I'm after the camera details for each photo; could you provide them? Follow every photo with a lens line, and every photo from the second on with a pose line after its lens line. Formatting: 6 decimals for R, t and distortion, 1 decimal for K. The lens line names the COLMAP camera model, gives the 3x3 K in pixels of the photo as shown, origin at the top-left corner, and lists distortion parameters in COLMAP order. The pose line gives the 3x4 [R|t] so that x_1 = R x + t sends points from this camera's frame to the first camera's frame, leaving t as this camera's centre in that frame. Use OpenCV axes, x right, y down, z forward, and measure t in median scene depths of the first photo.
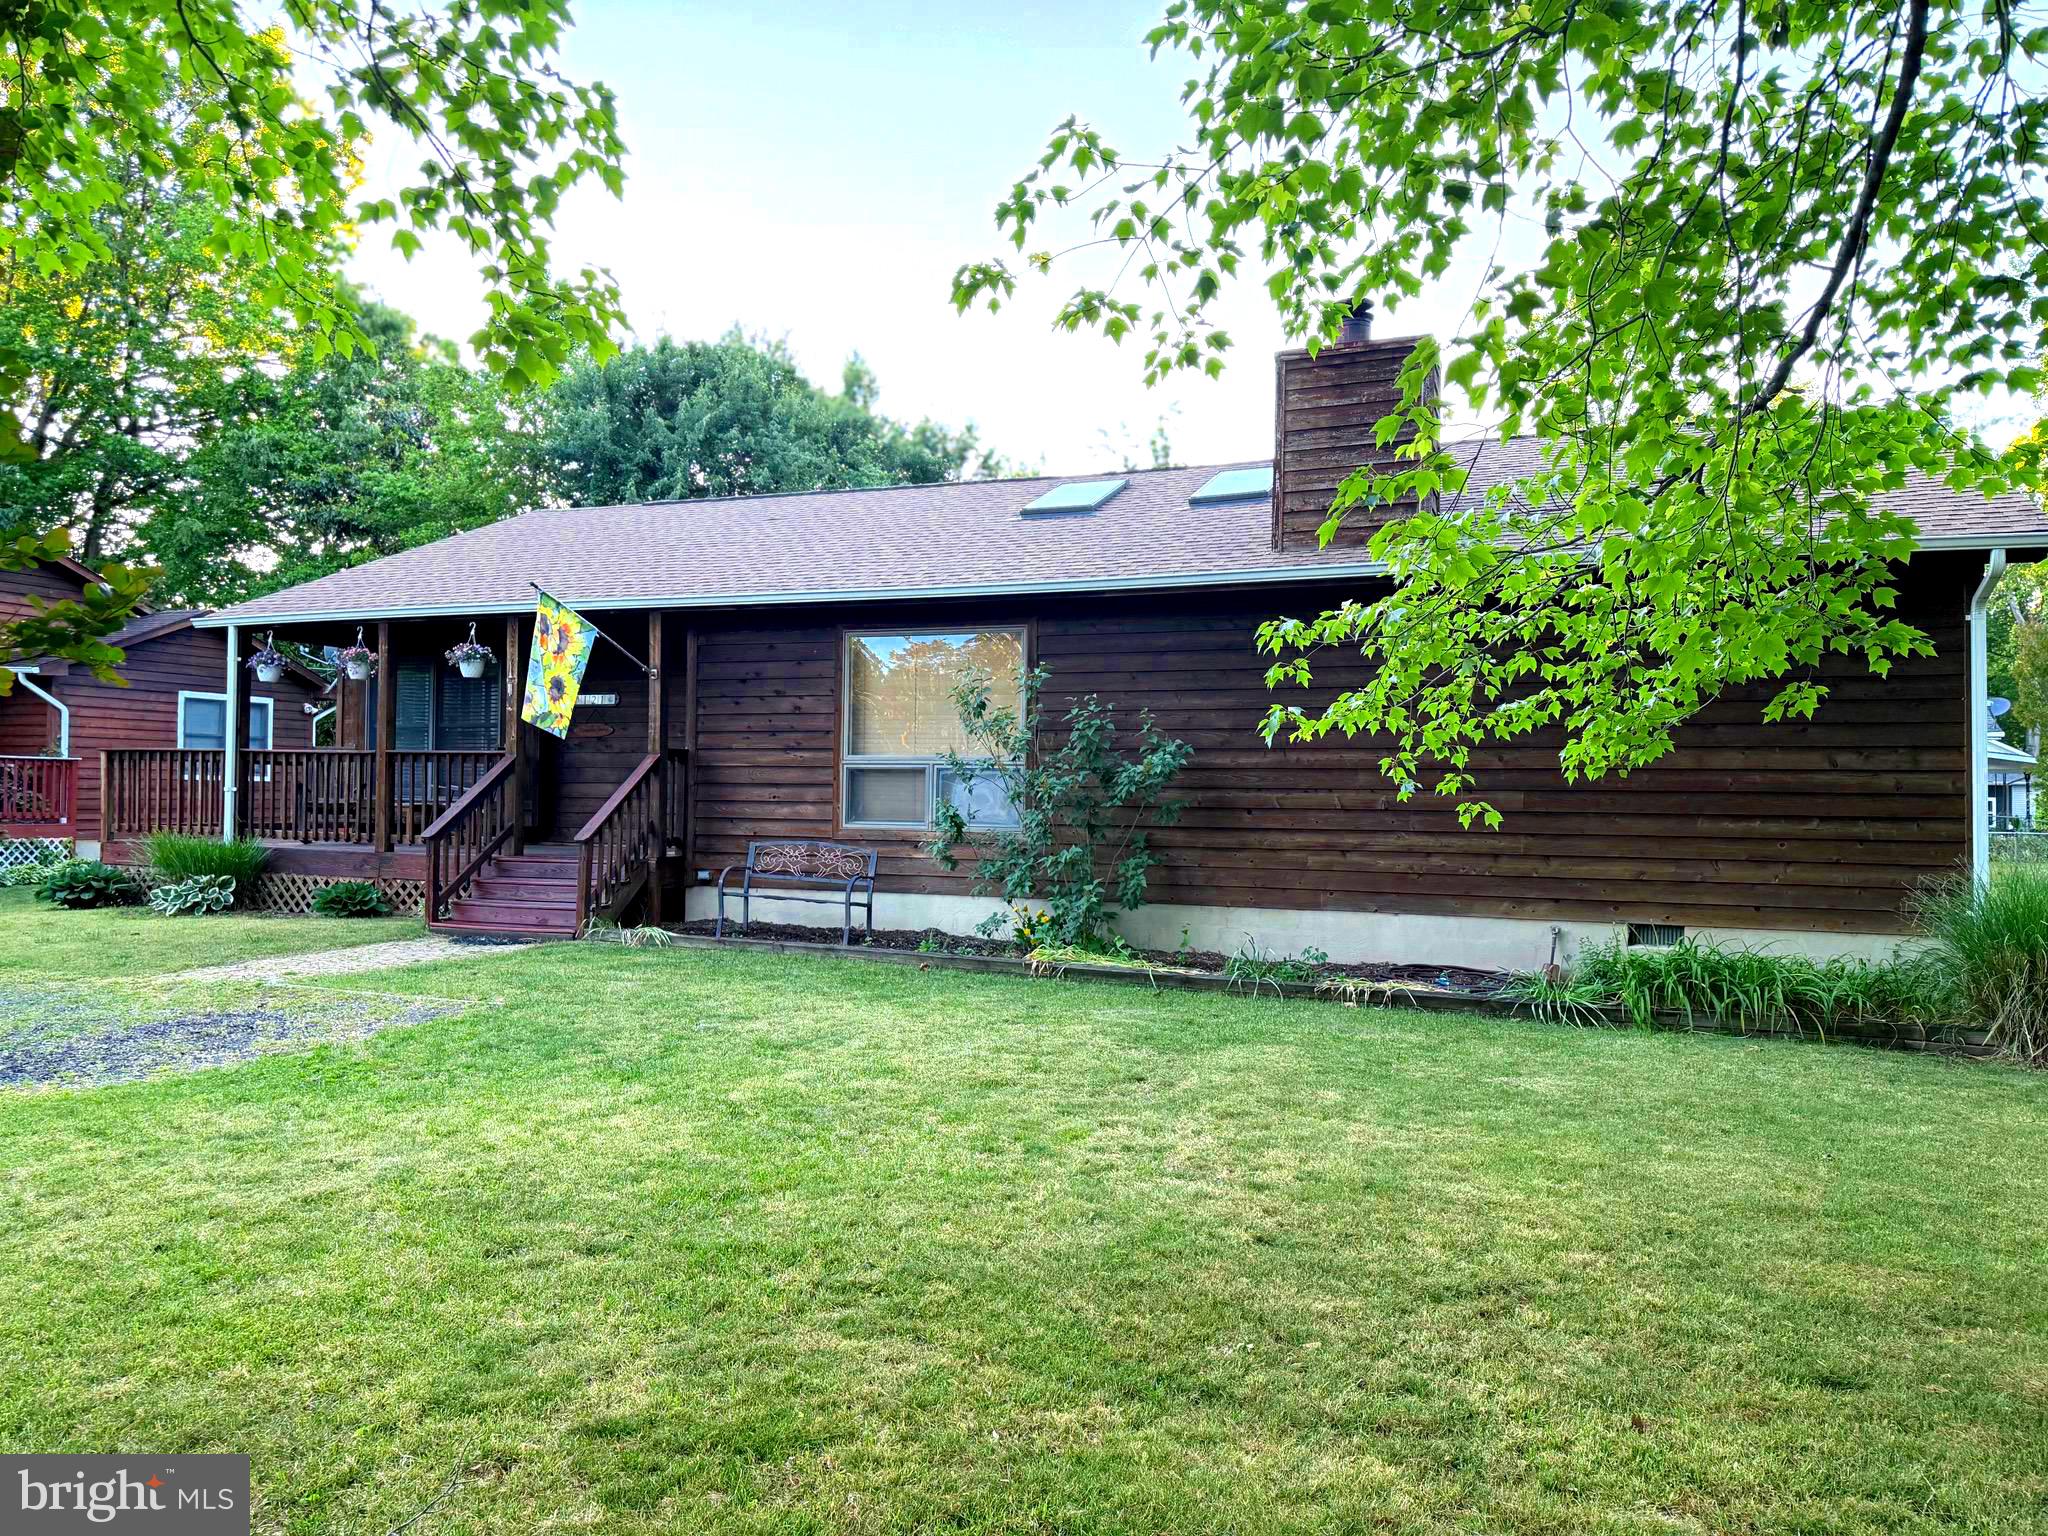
lens RADIAL K [[1453.6, 0, 1021.1], [0, 1453.6, 760.2], [0, 0, 1]] dist [0.056873, -0.056534]
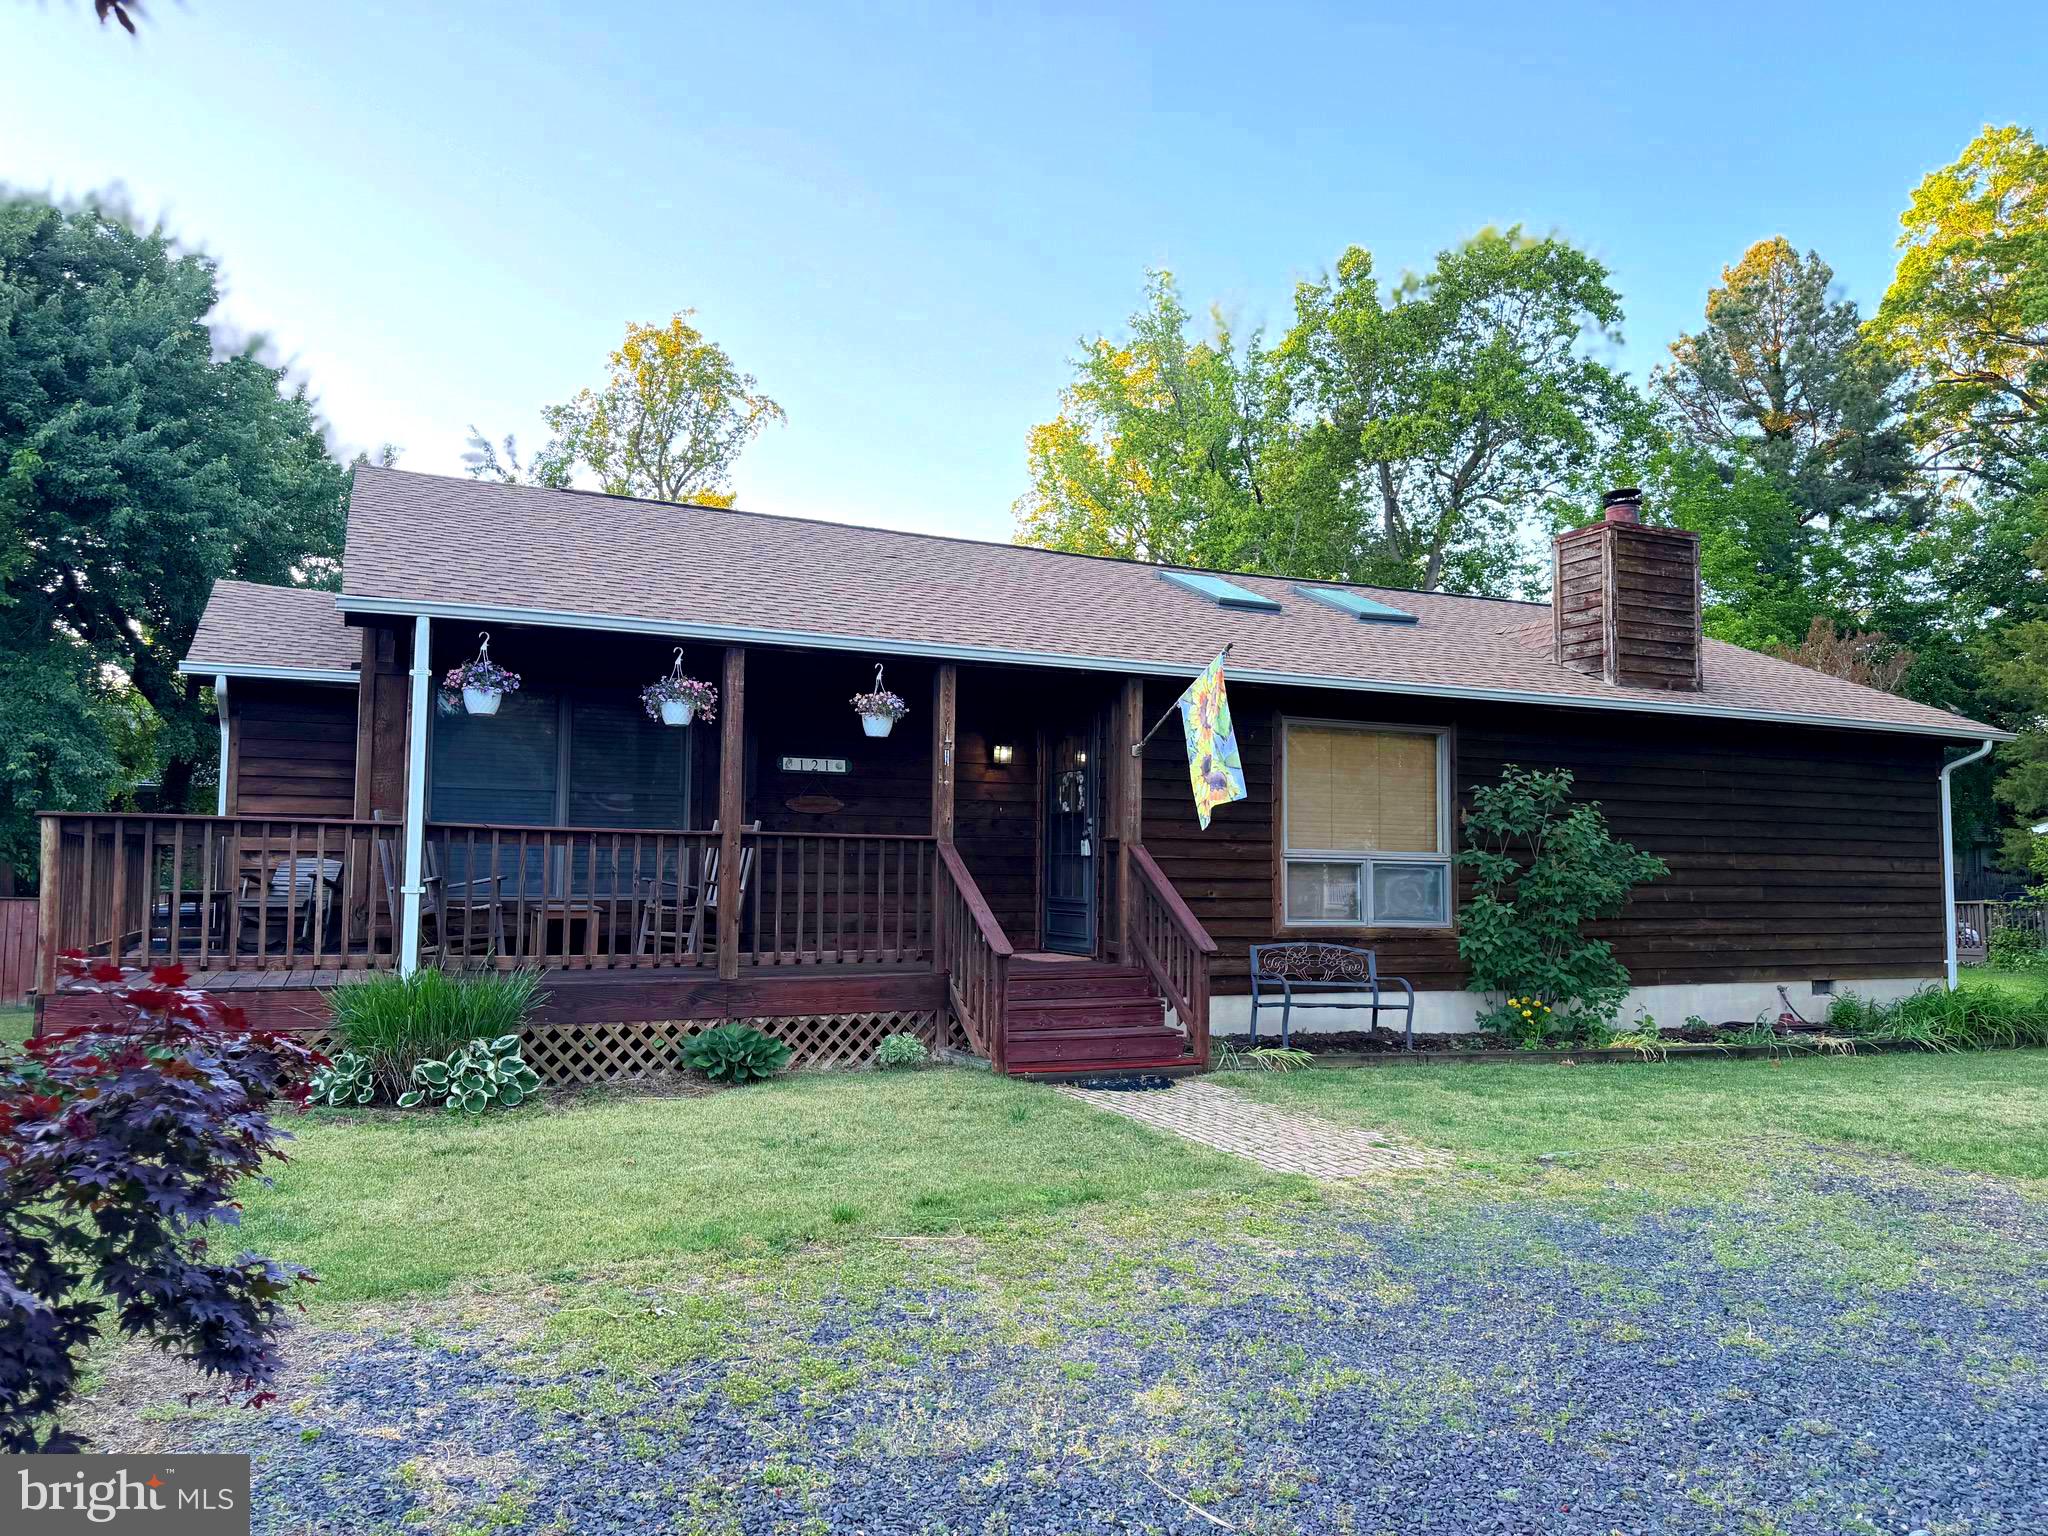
lens RADIAL K [[1453.6, 0, 1027.9], [0, 1453.6, 769.5], [0, 0, 1]] dist [0.056873, -0.056534]
pose [[0.682164, 0.048970, 0.729558, -0.968064], [-0.019973, 0.998630, -0.048355, -0.006002], [-0.730927, 0.018415, 0.682208, 0.500645]]
